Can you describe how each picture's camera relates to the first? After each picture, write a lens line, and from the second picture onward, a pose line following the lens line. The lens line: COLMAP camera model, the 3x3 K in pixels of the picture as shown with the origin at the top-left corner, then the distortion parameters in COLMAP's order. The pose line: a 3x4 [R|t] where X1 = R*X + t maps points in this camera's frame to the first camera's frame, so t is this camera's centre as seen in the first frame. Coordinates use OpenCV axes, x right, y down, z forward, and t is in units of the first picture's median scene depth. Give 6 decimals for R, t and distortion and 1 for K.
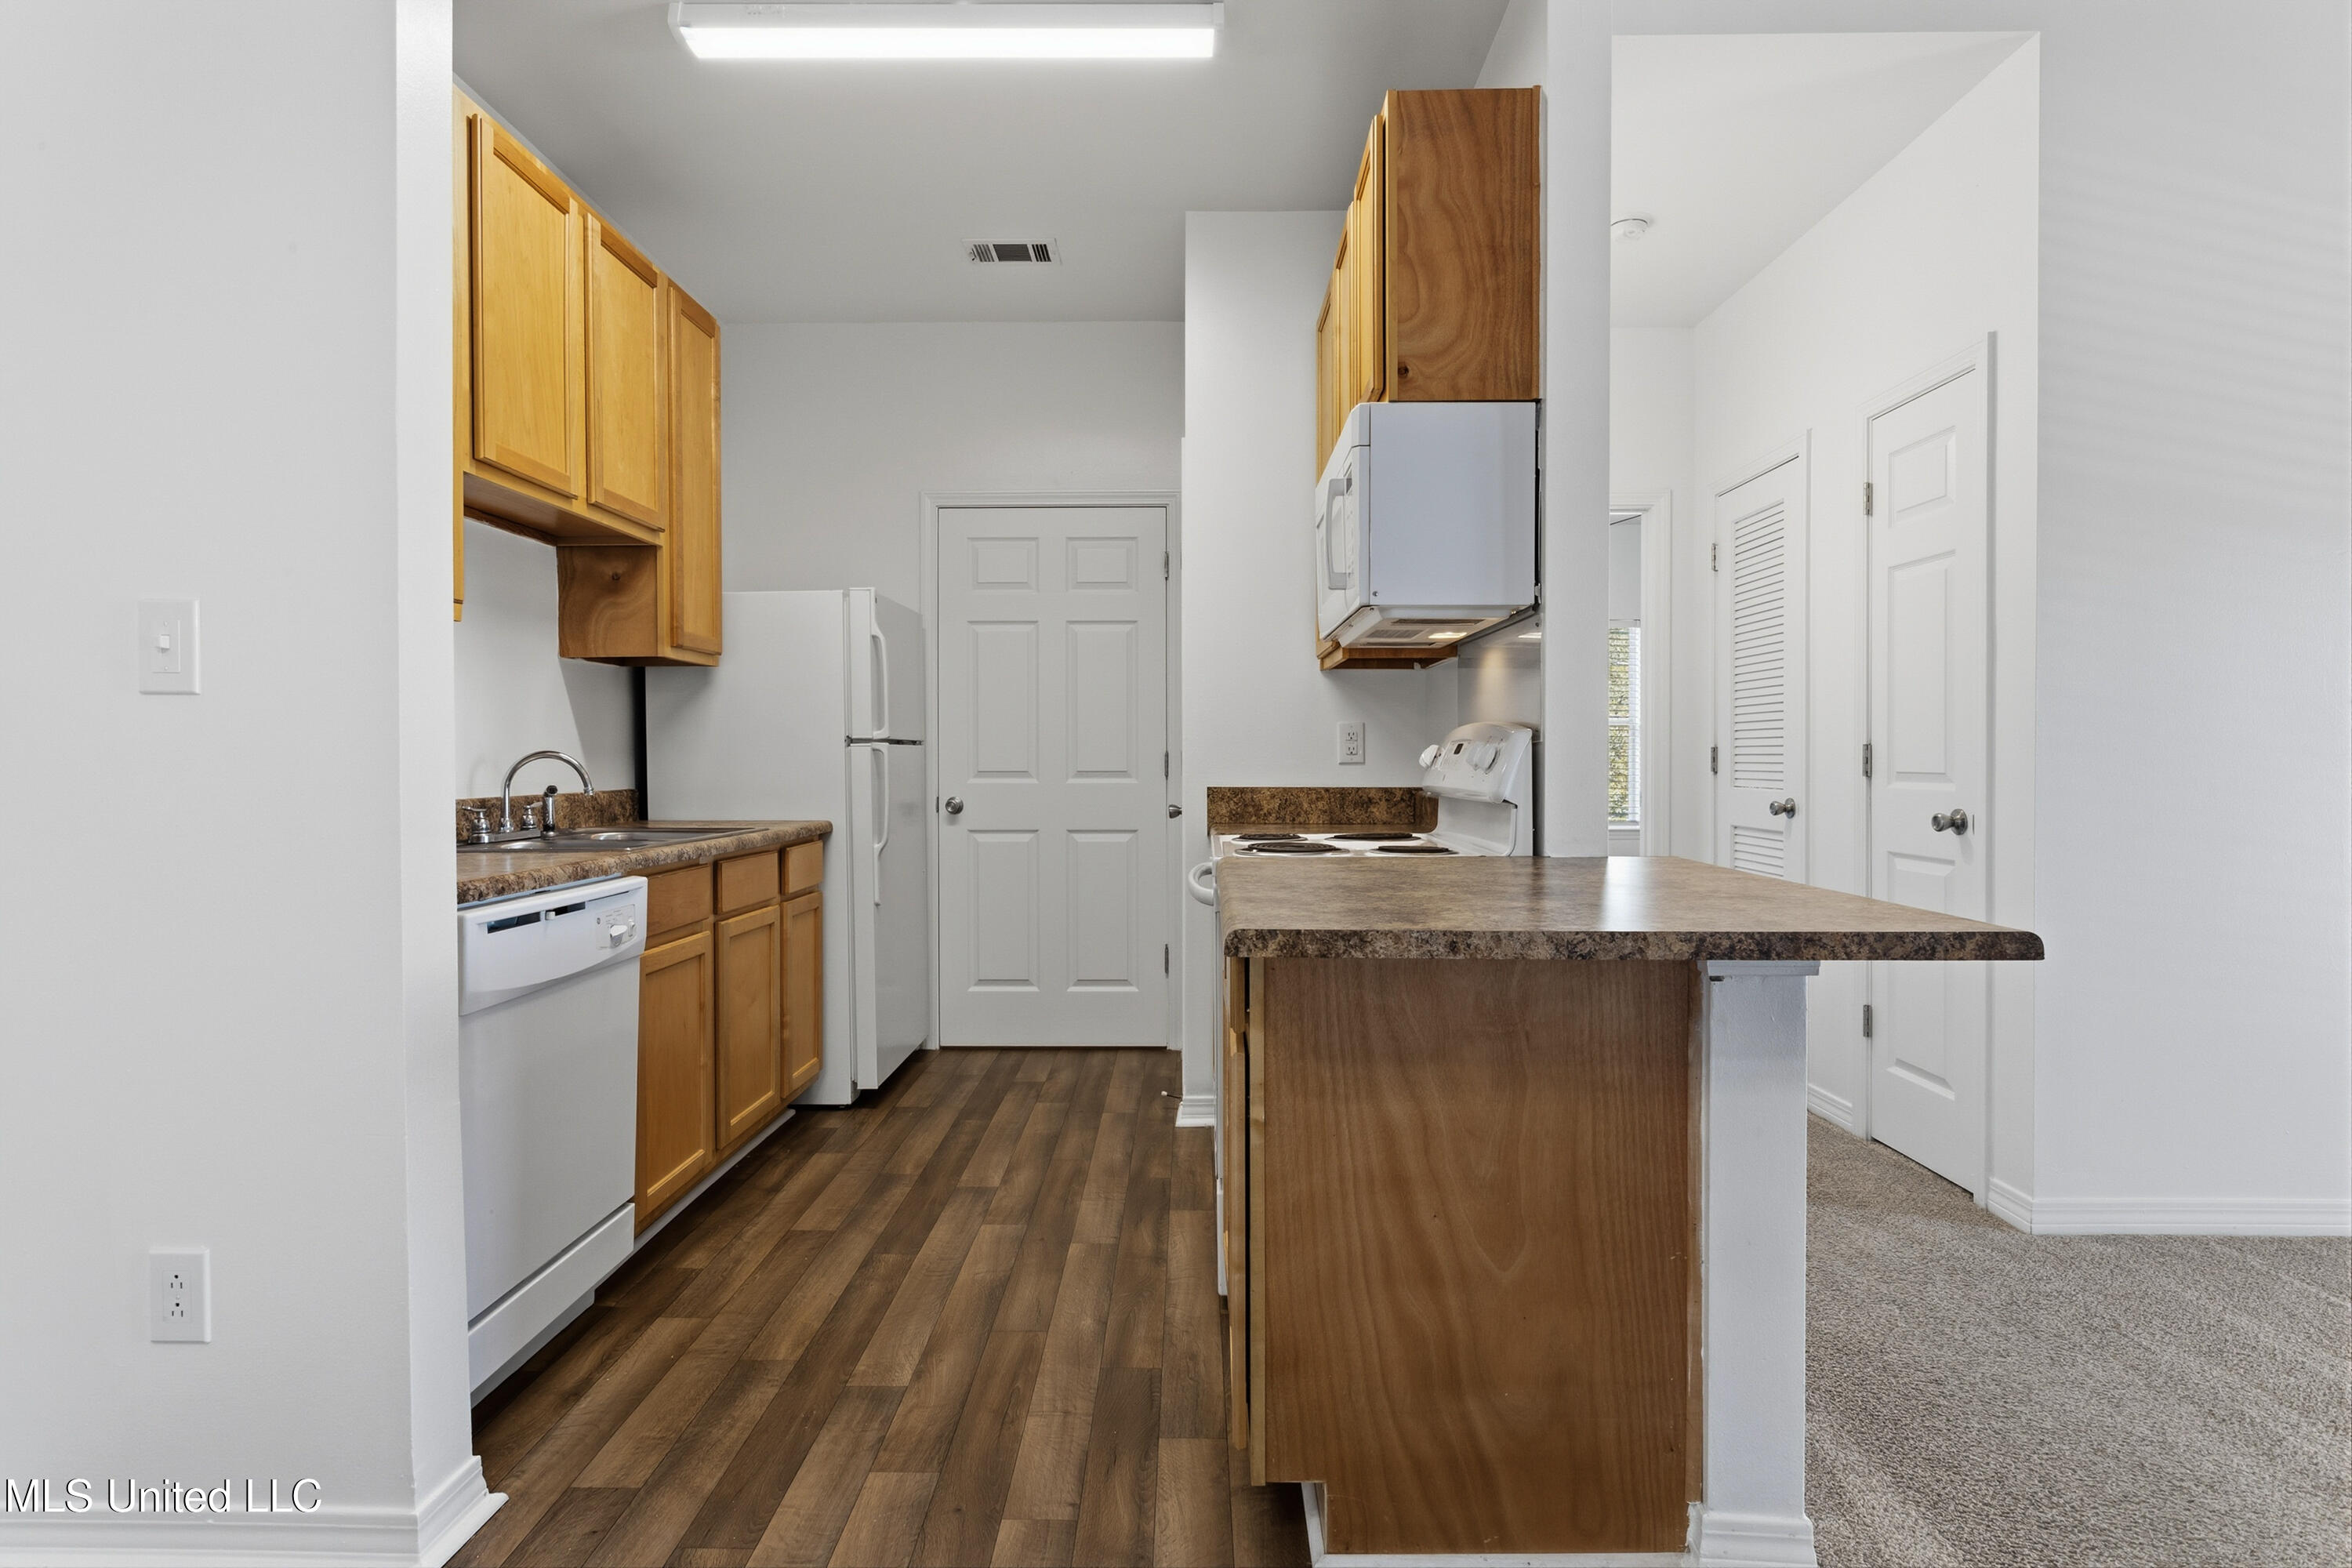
lens RADIAL K [[1195.9, 0, 1172.8], [0, 1195.9, 772.4], [0, 0, 1]] dist [0.001039, 0.000741]
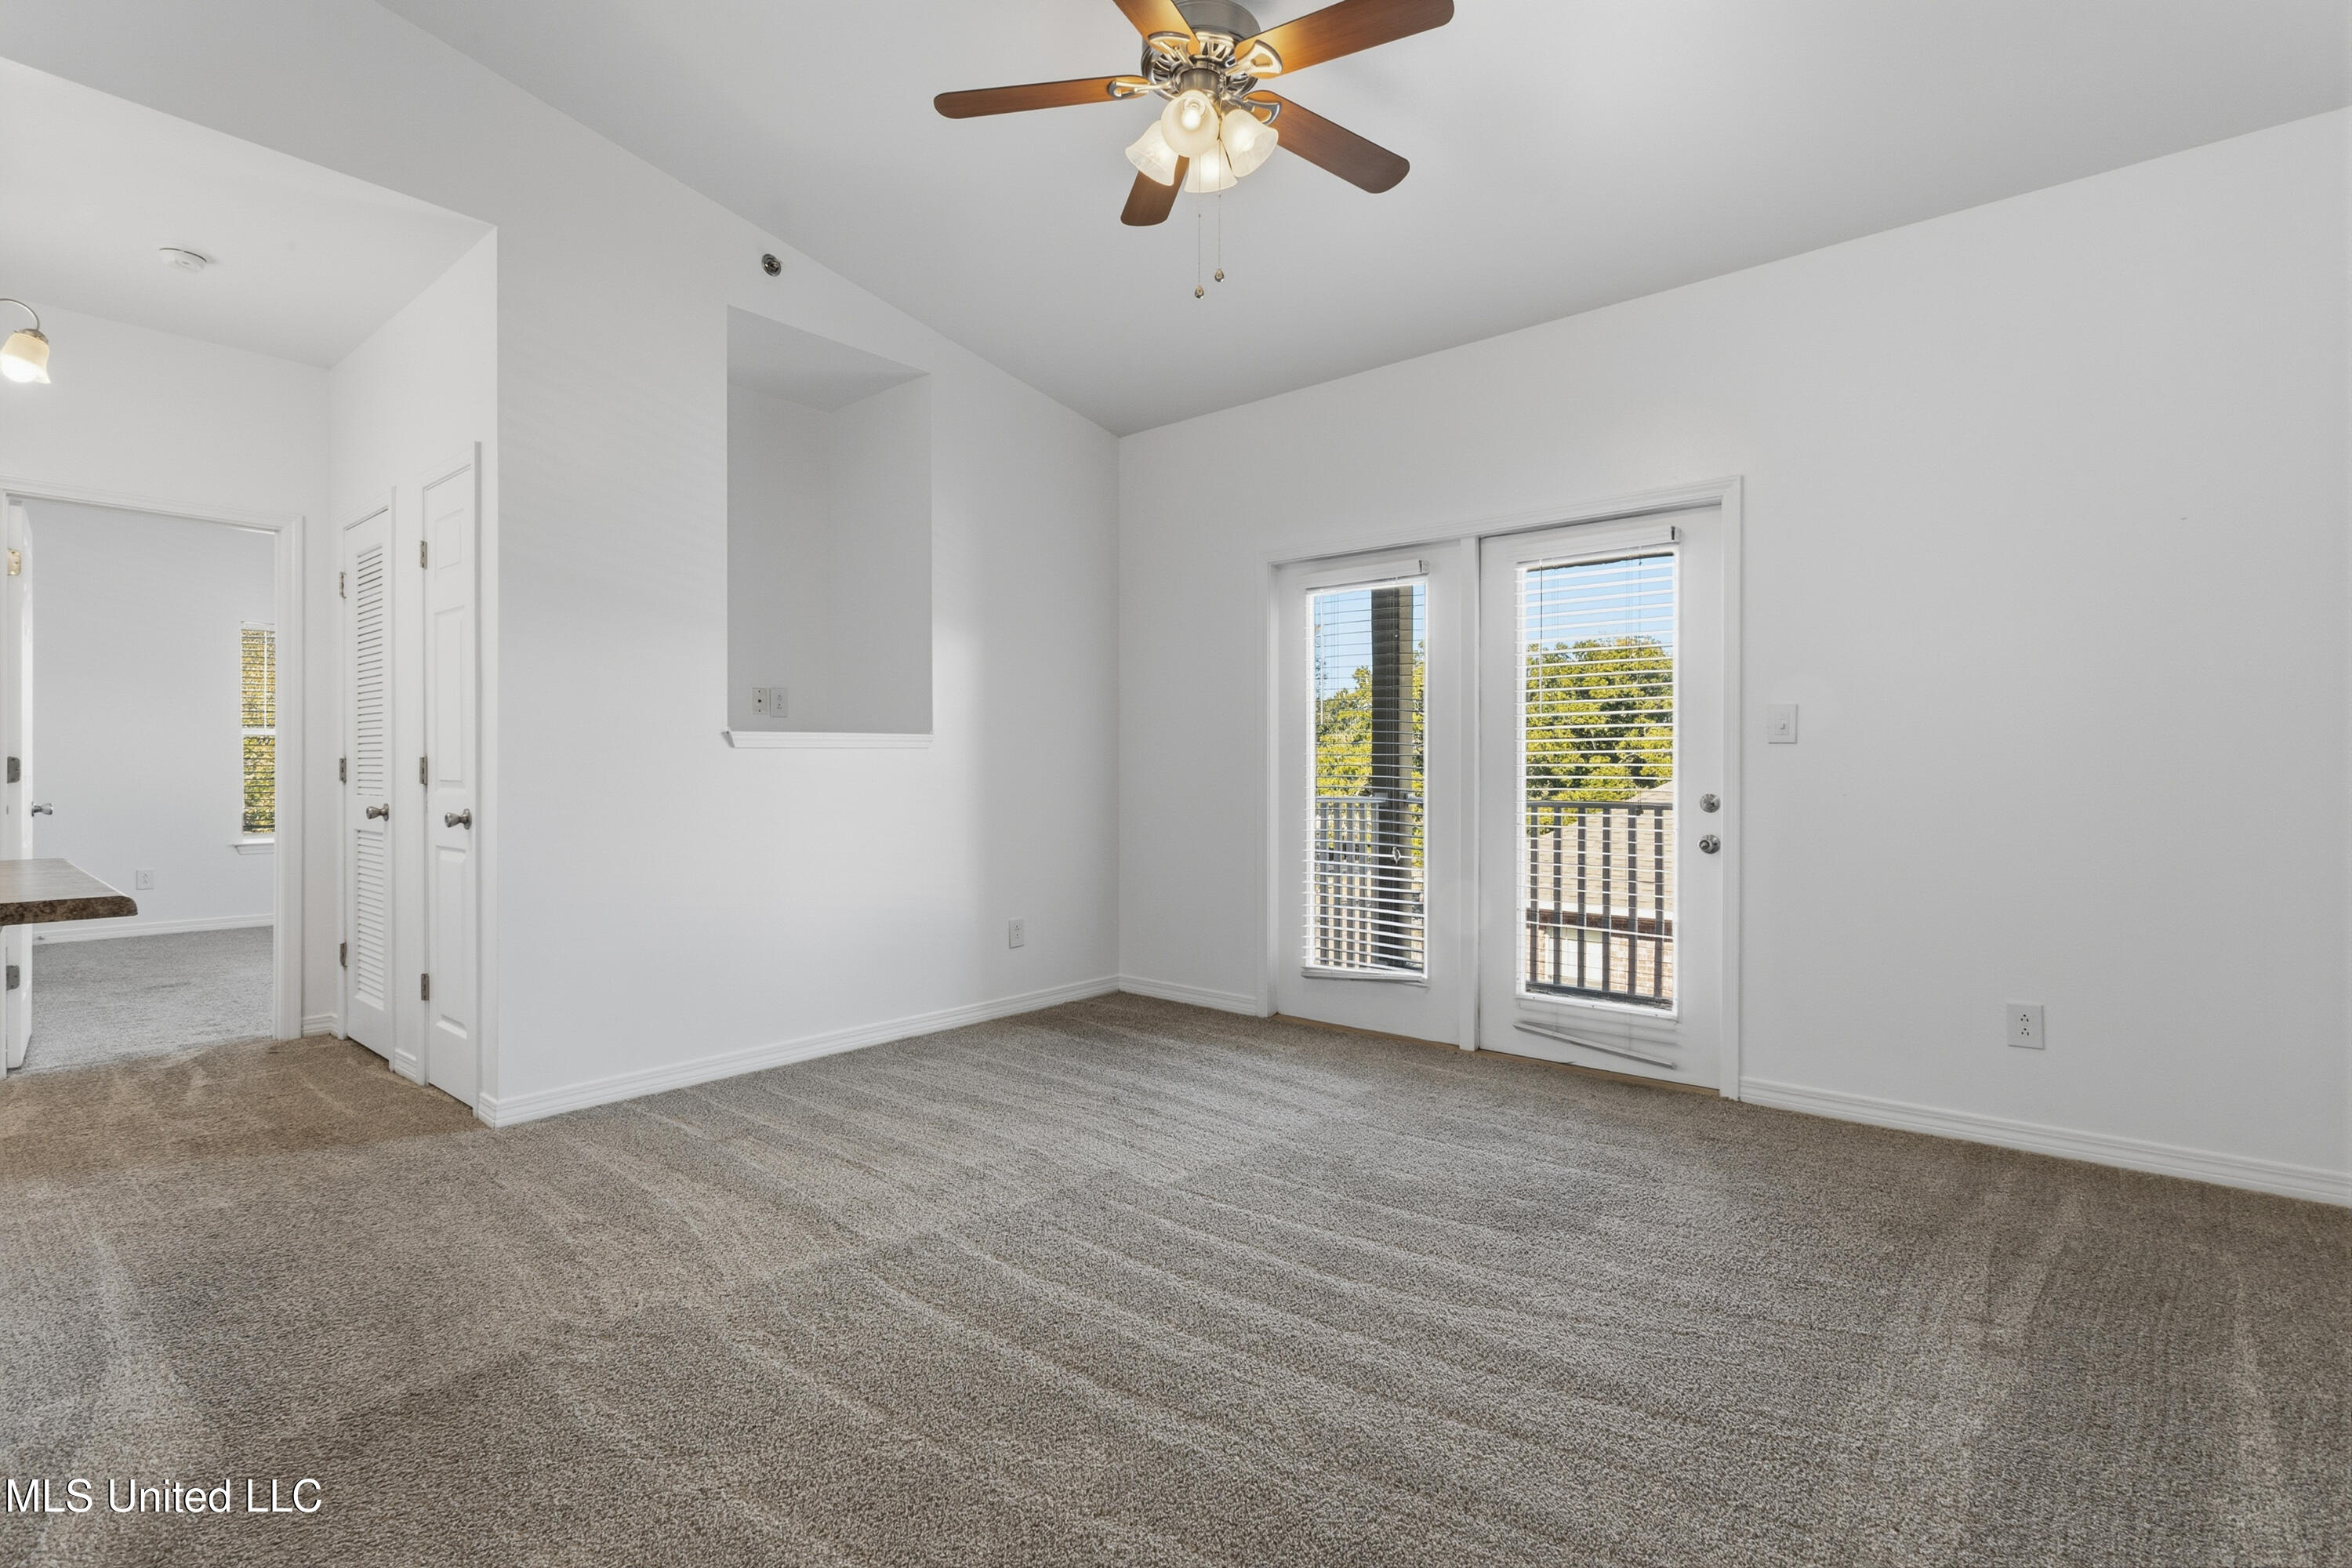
lens RADIAL K [[1107.0, 0, 1168.2], [0, 1107.0, 770.7], [0, 0, 1]] dist [0.003374, 0.001154]
pose [[0.640190, 0.001865, 0.768214, 0.252583], [0.006056, 0.999954, -0.007474, 0.003574], [-0.768193, 0.009437, 0.640149, -0.364950]]
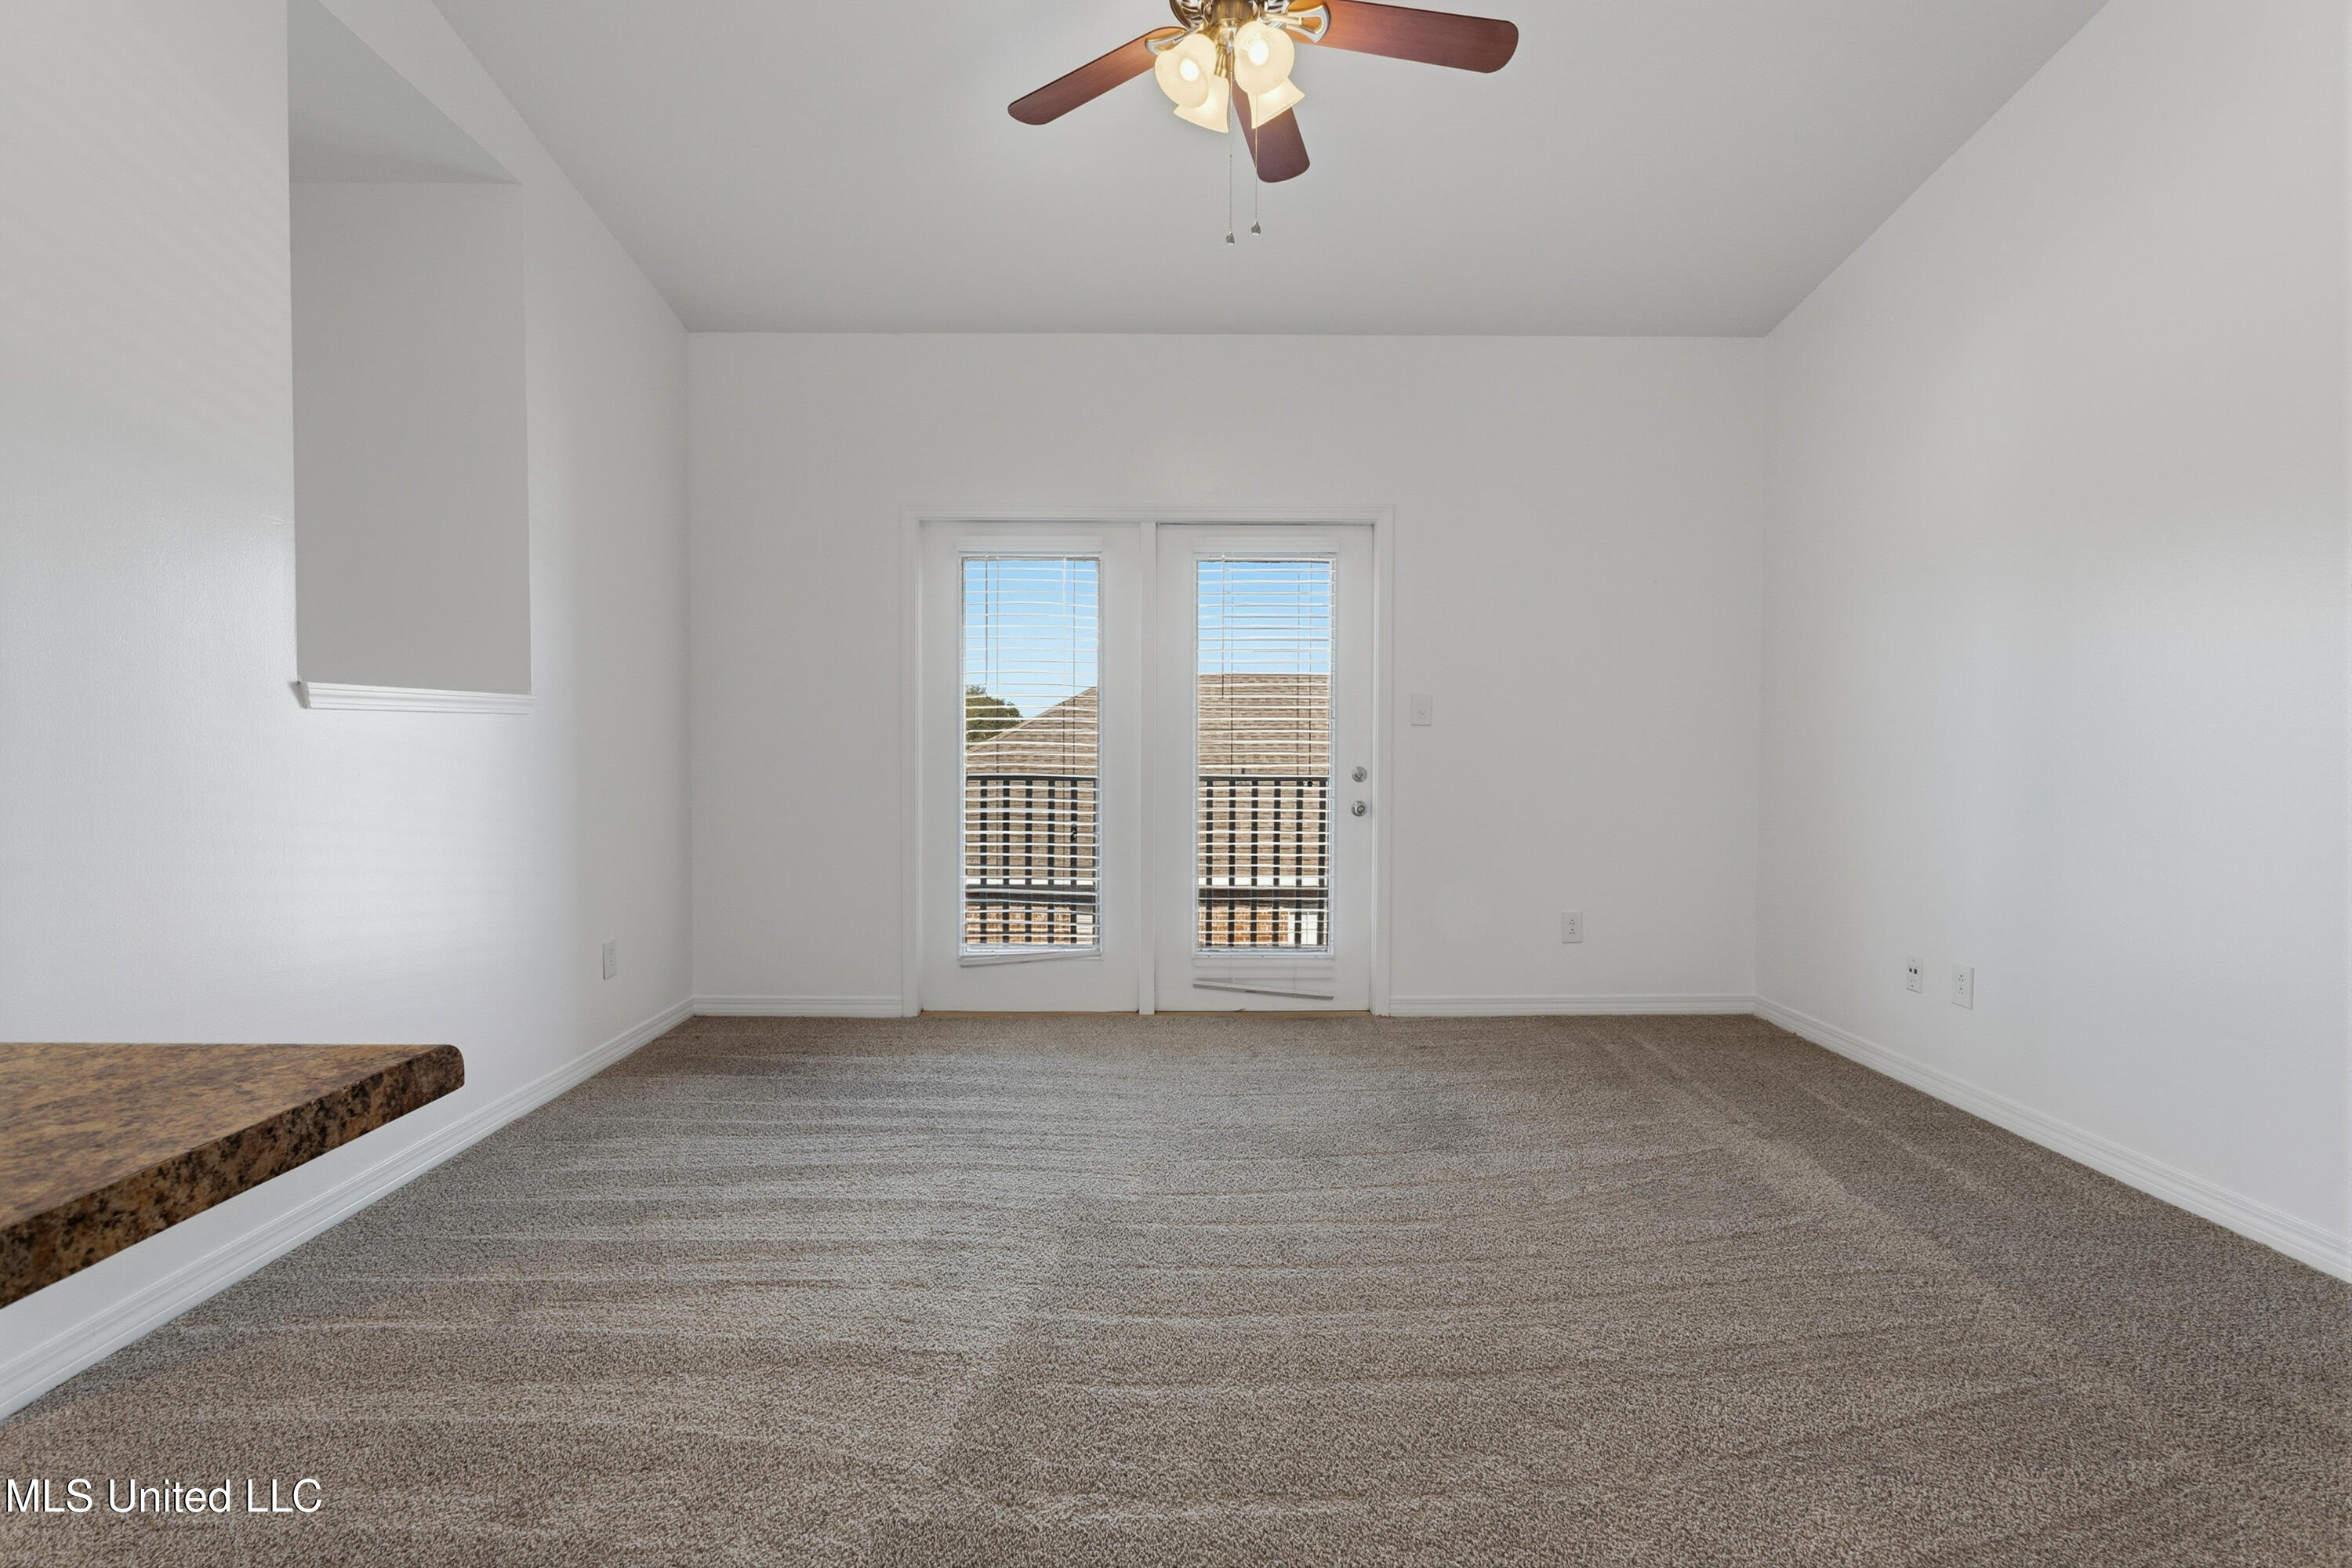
lens RADIAL K [[1107.0, 0, 1168.2], [0, 1107.0, 770.7], [0, 0, 1]] dist [0.003374, 0.001154]
pose [[-0.027106, -0.019092, 0.999450, 0.087284], [0.005764, 0.999798, 0.019255, -0.003393], [-0.999616, 0.006282, -0.026991, 0.333101]]
